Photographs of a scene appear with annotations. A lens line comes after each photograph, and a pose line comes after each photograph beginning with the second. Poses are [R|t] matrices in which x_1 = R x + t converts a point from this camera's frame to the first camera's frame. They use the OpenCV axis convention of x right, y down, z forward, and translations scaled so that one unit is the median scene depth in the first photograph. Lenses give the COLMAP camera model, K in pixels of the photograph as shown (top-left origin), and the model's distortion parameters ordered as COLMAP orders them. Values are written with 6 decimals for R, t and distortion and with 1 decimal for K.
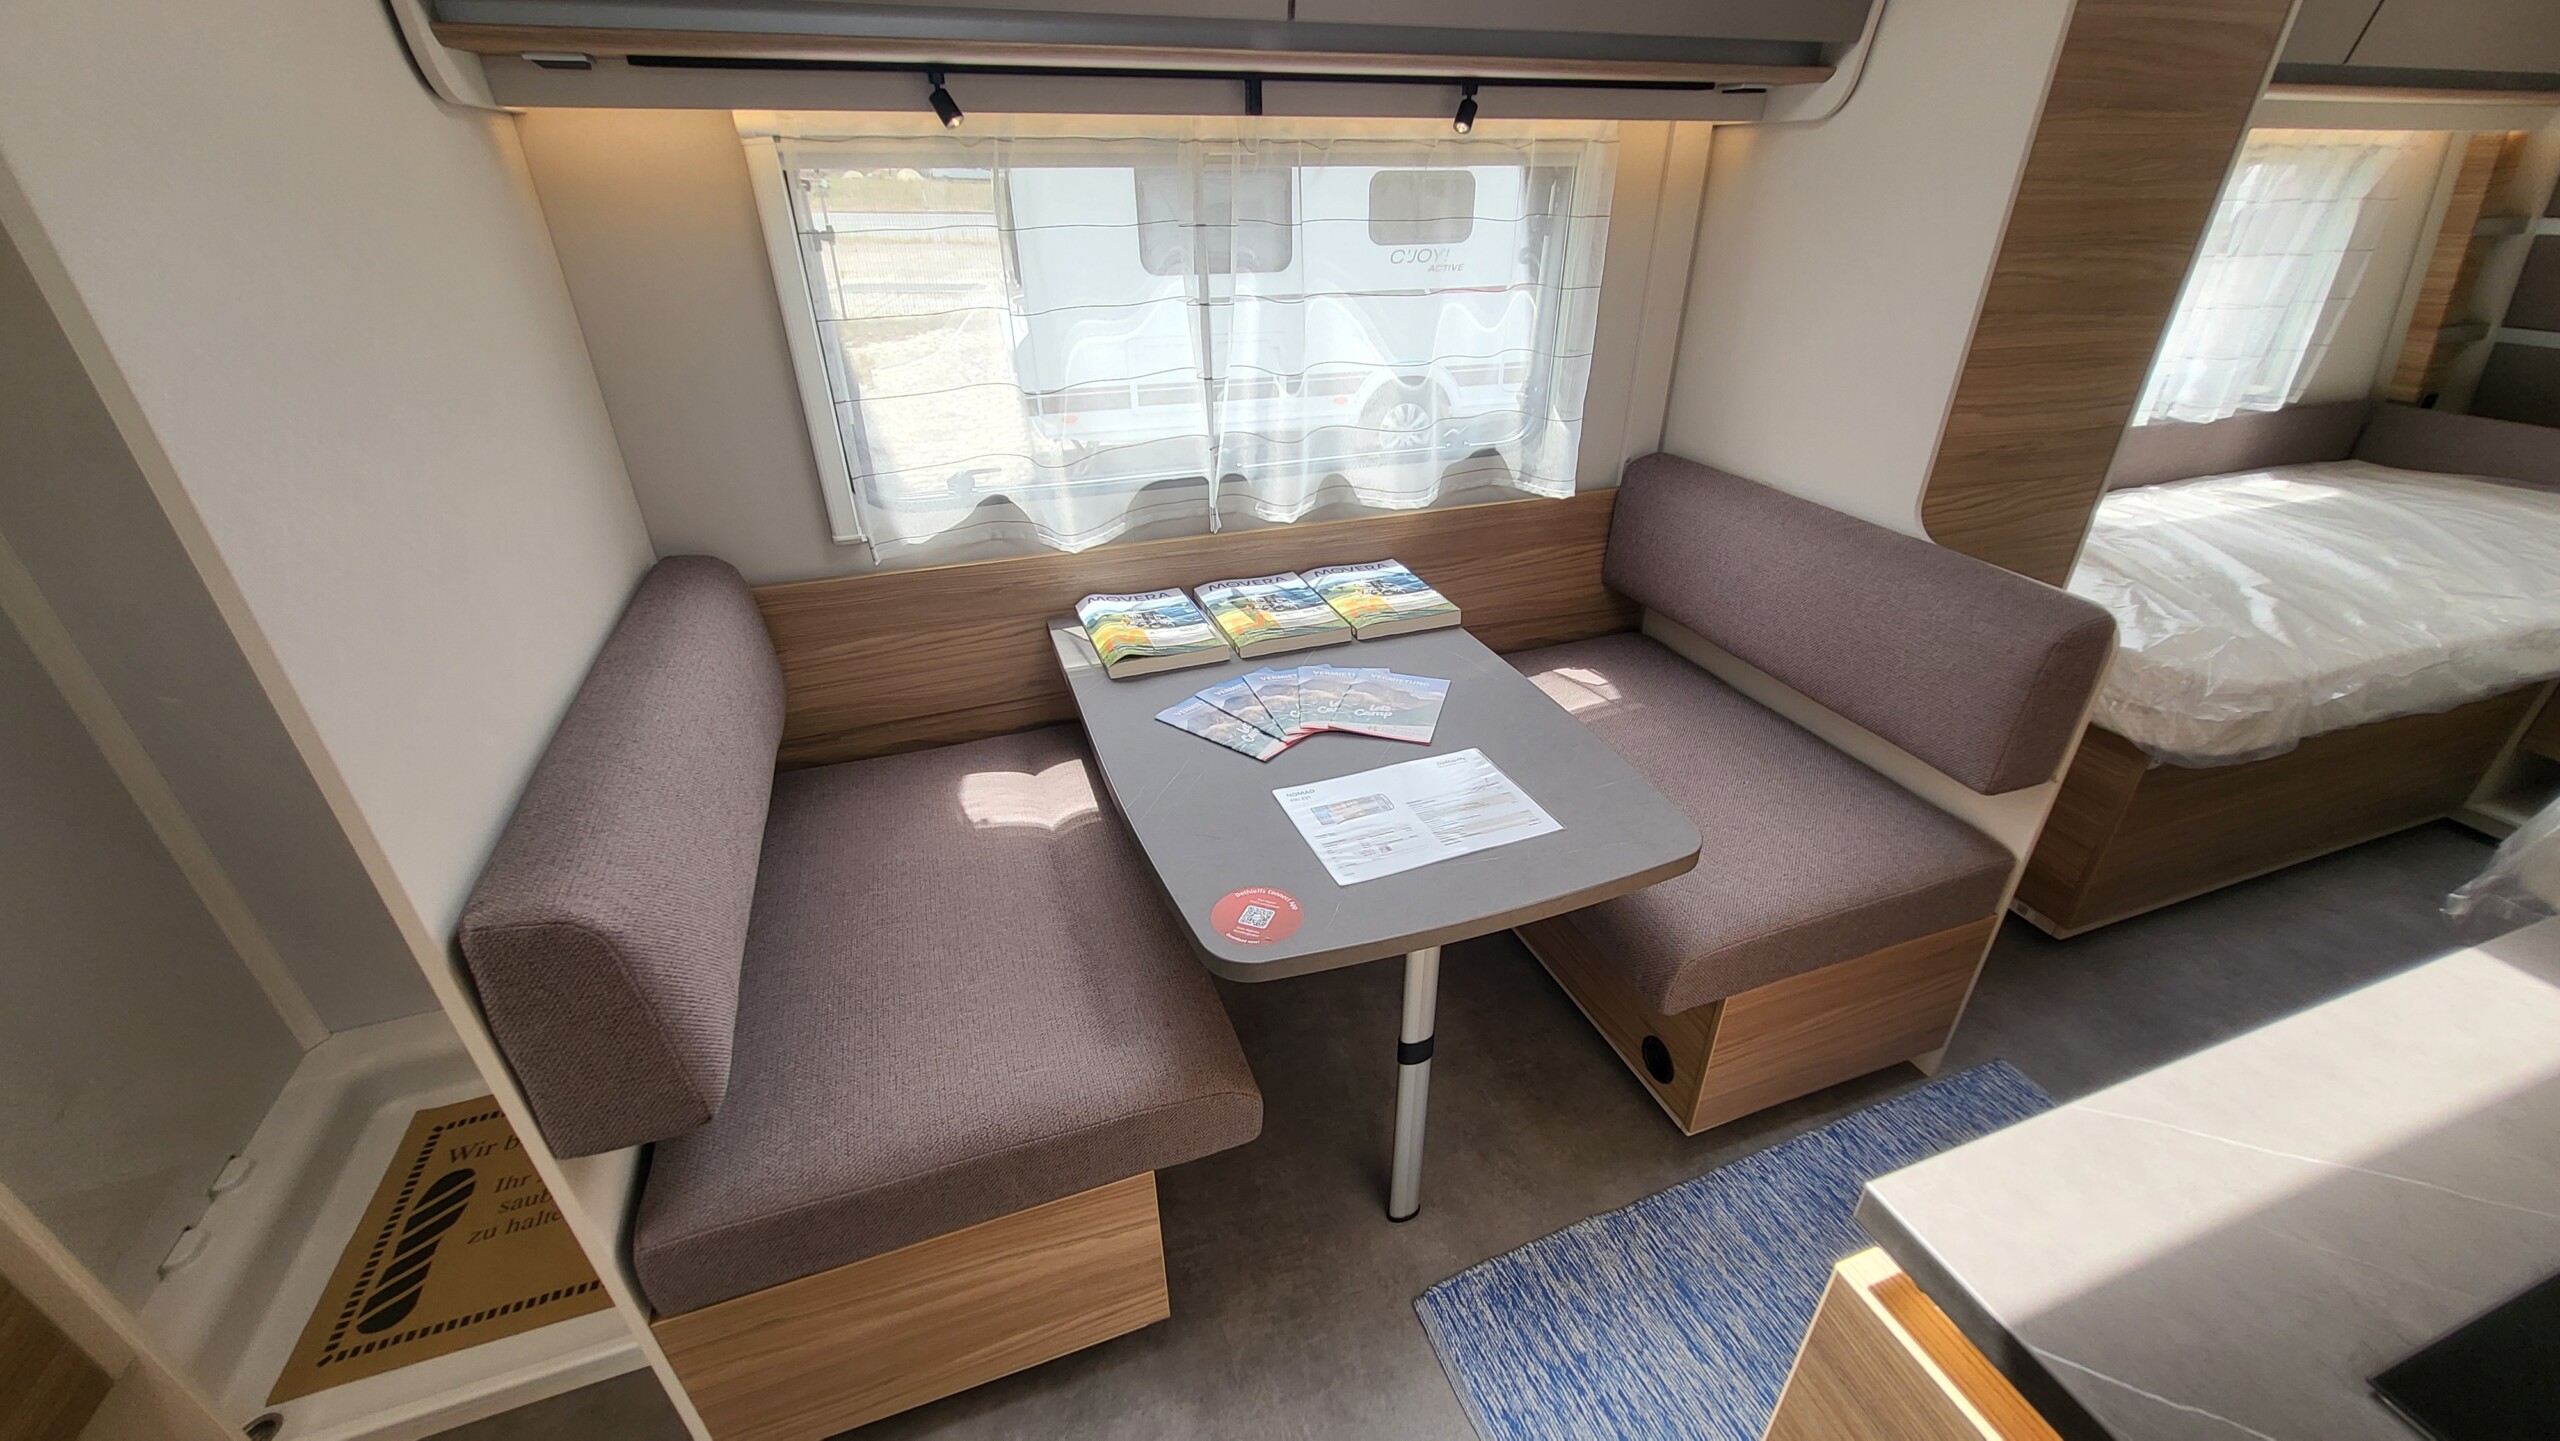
lens RADIAL K [[1018.2, 0, 1292.9], [0, 1018.2, 746.8], [0, 0, 1]] dist [0.003882, -0.000313]
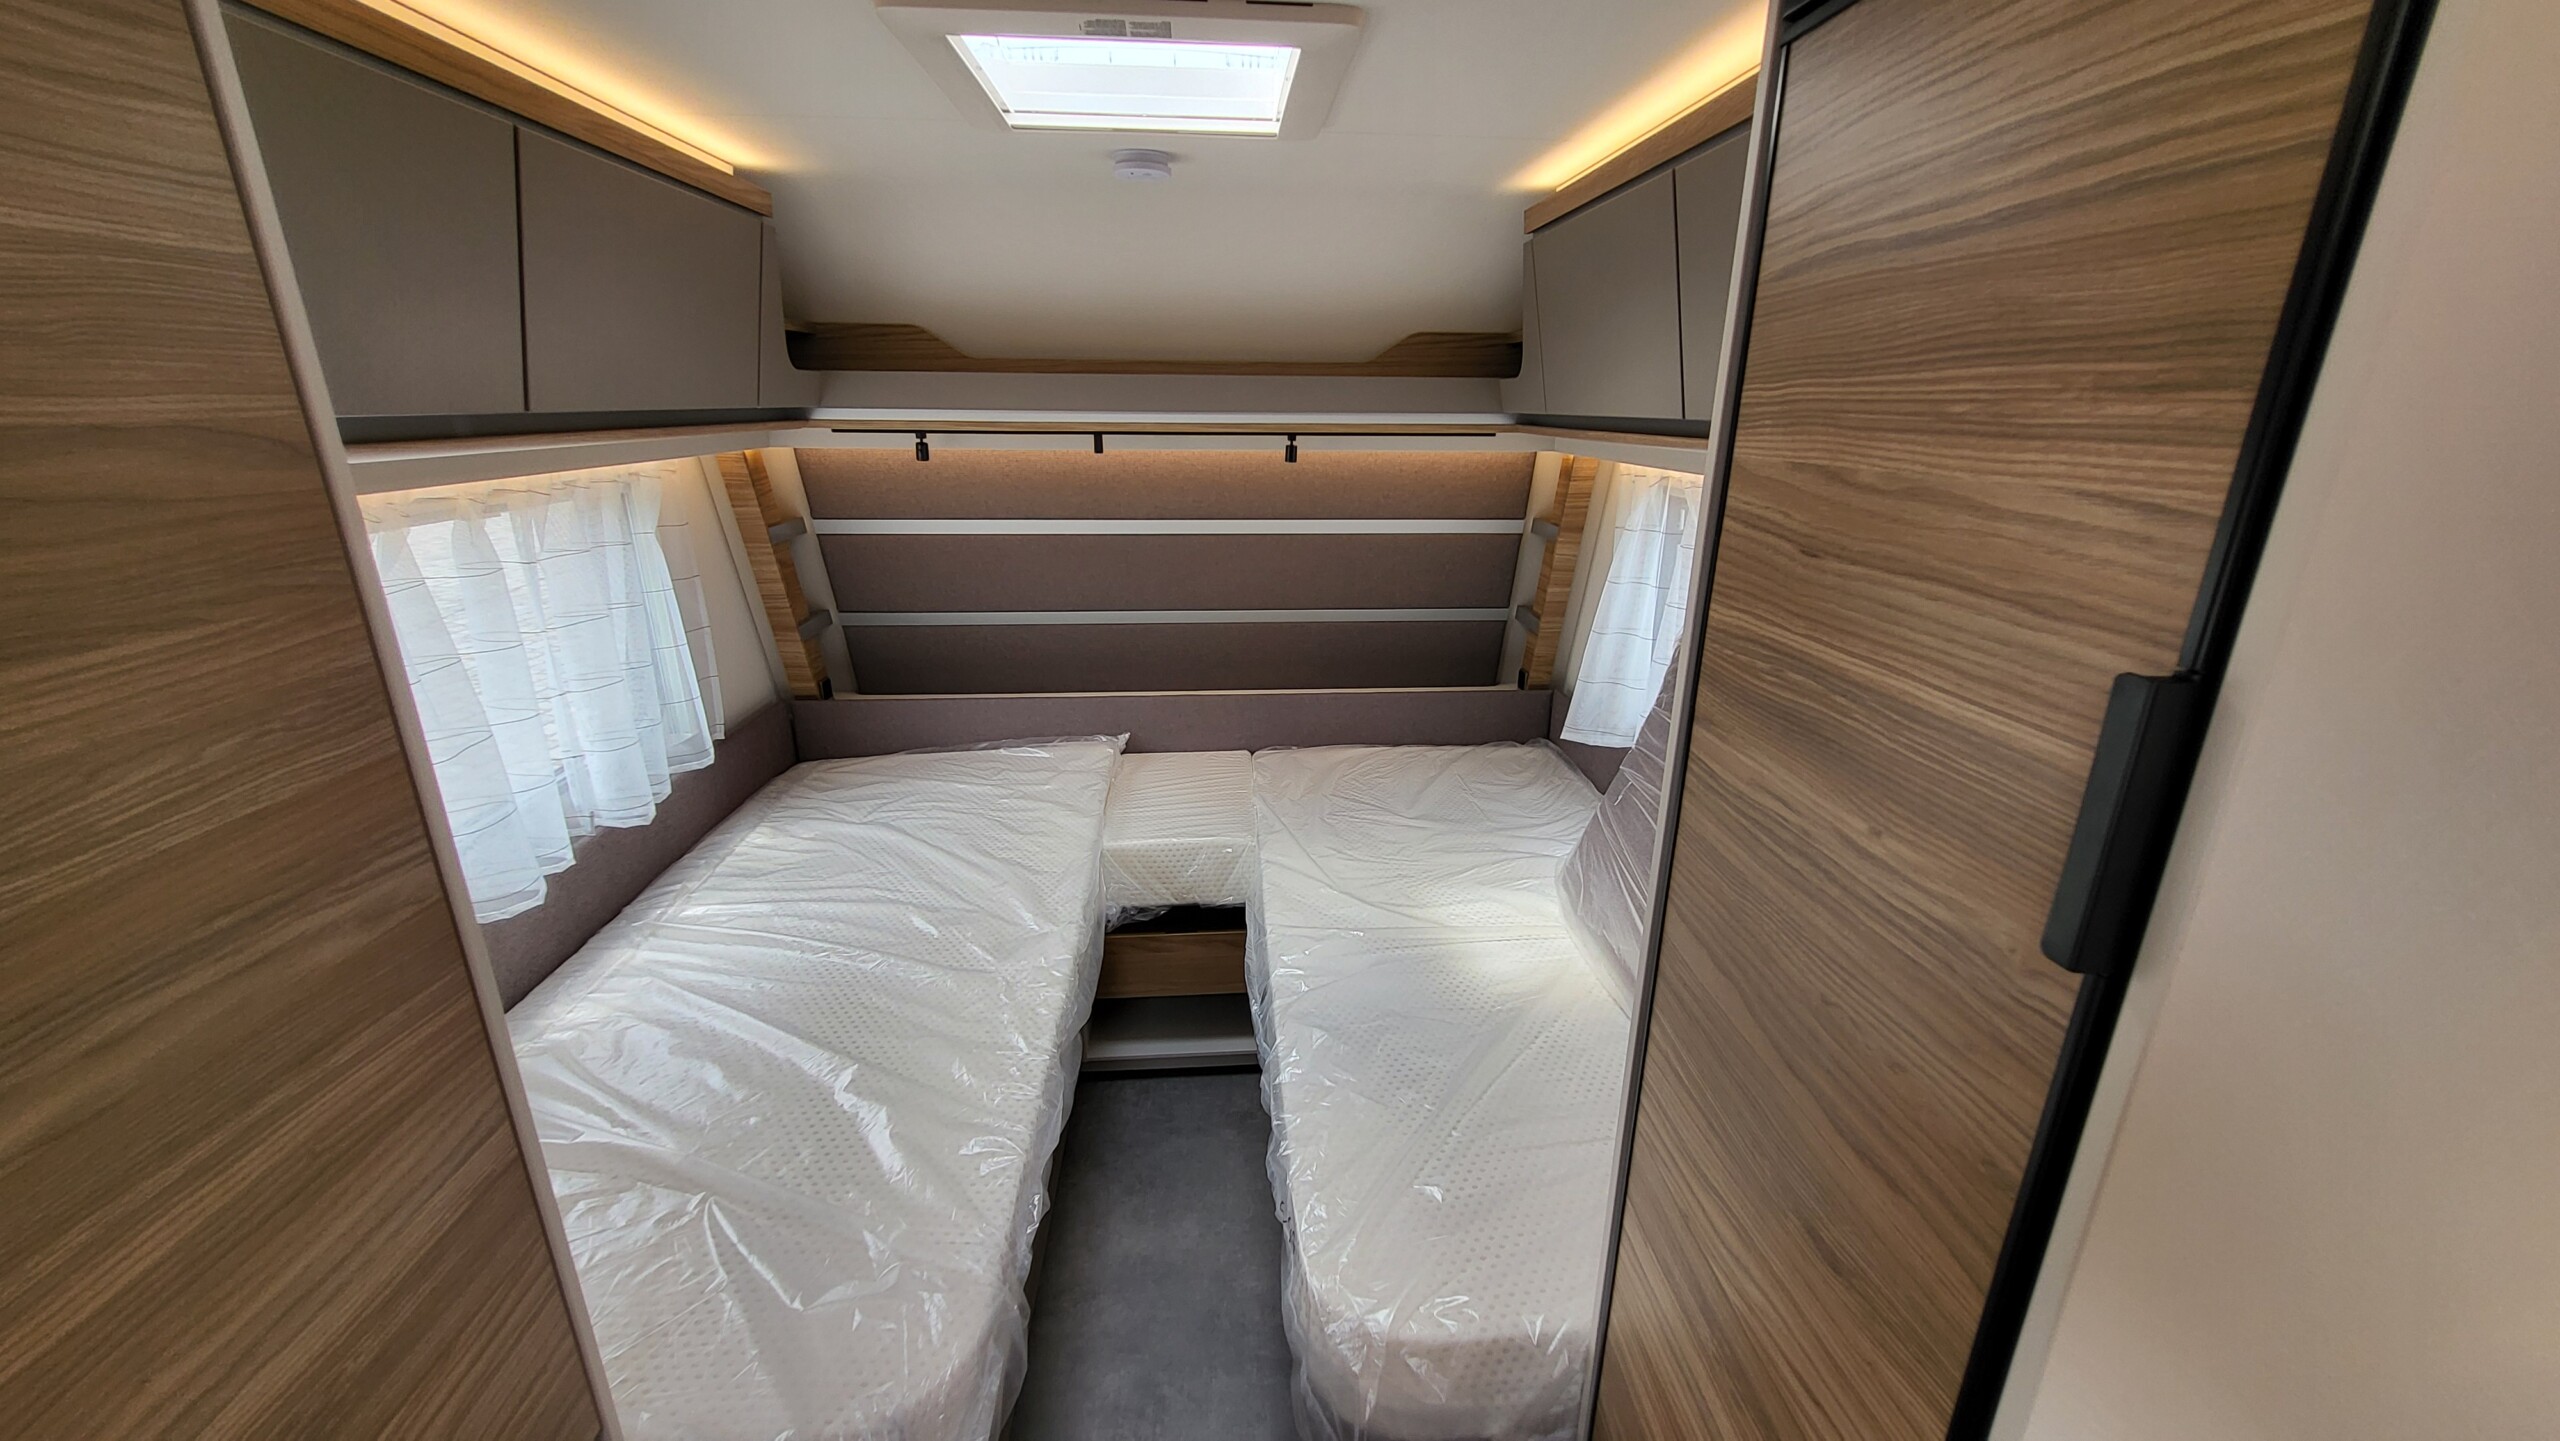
lens RADIAL K [[1018.2, 0, 1291.6], [0, 1018.2, 742.7], [0, 0, 1]] dist [0.003882, -0.000313]
pose [[0.273295, -0.306898, 0.911660, 0.361554], [0.472652, 0.868285, 0.150606, -0.254889], [-0.837801, 0.389737, 0.382354, 0.303001]]
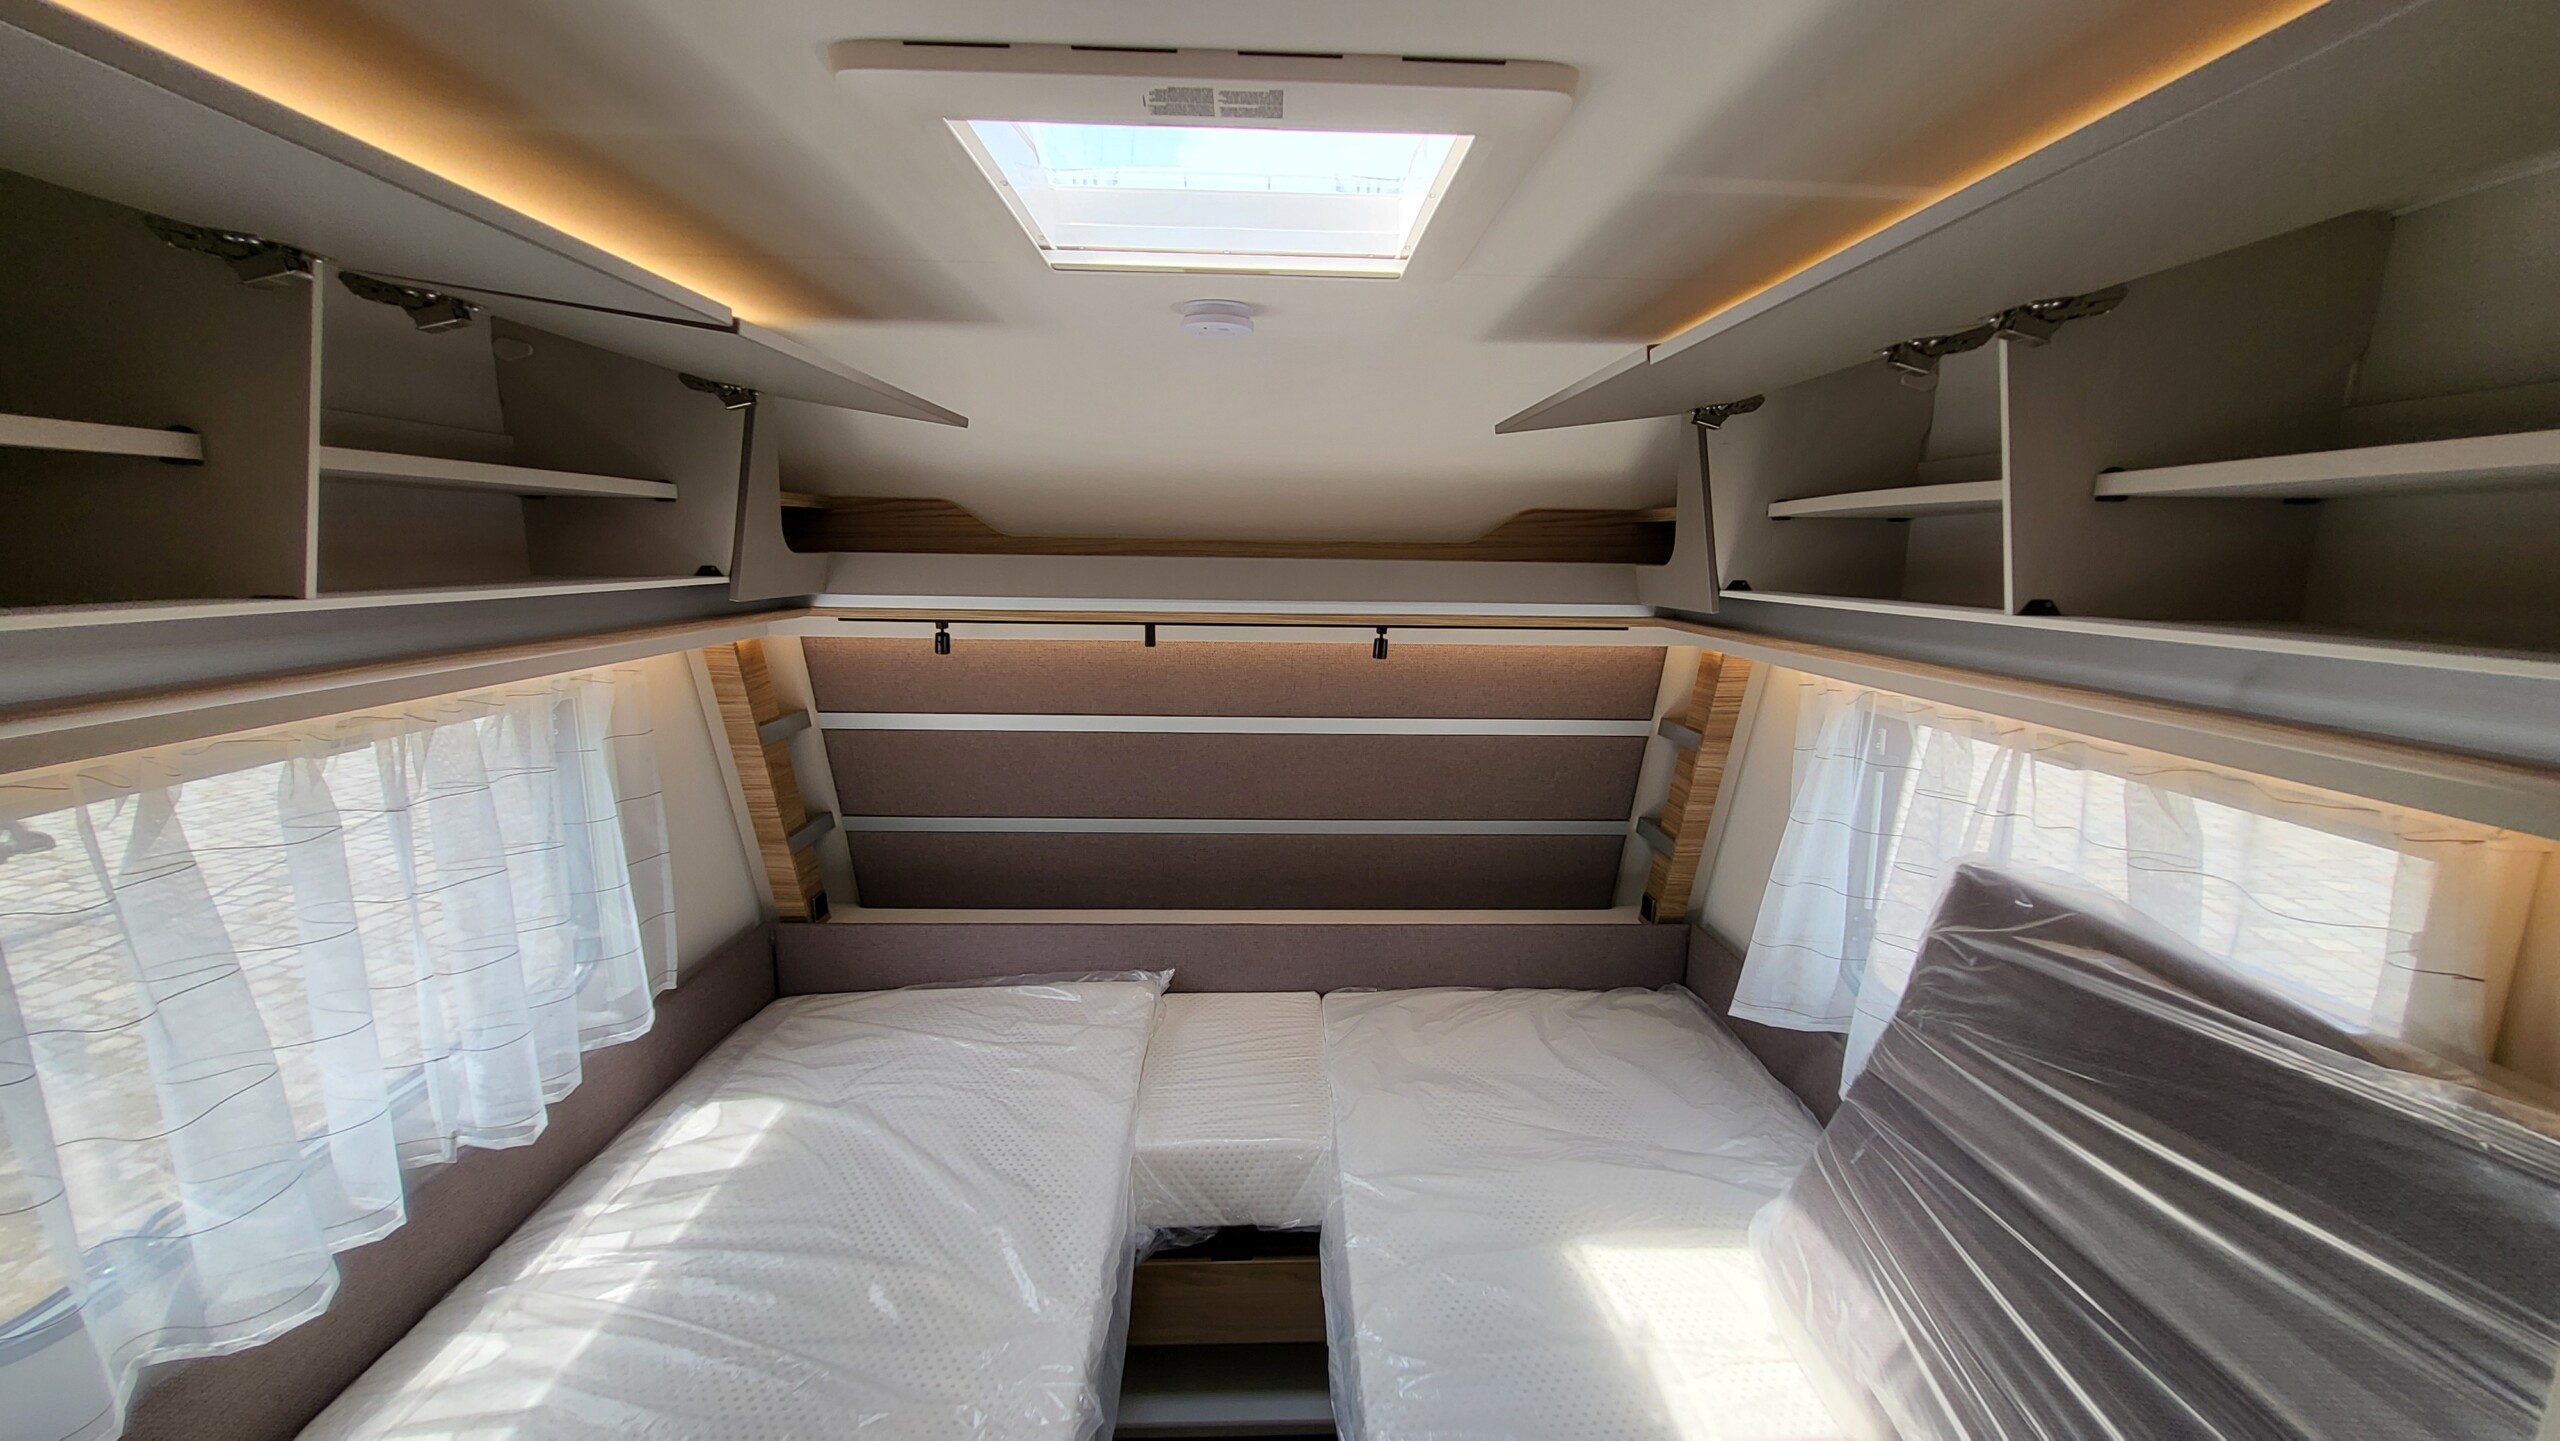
lens RADIAL K [[1018.2, 0, 1296.2], [0, 1018.2, 739.8], [0, 0, 1]] dist [0.003882, -0.000313]
pose [[0.313573, -0.172066, 0.933844, 0.537588], [0.460408, 0.887662, 0.008958, -0.319590], [-0.830479, 0.427141, 0.357568, 0.362719]]
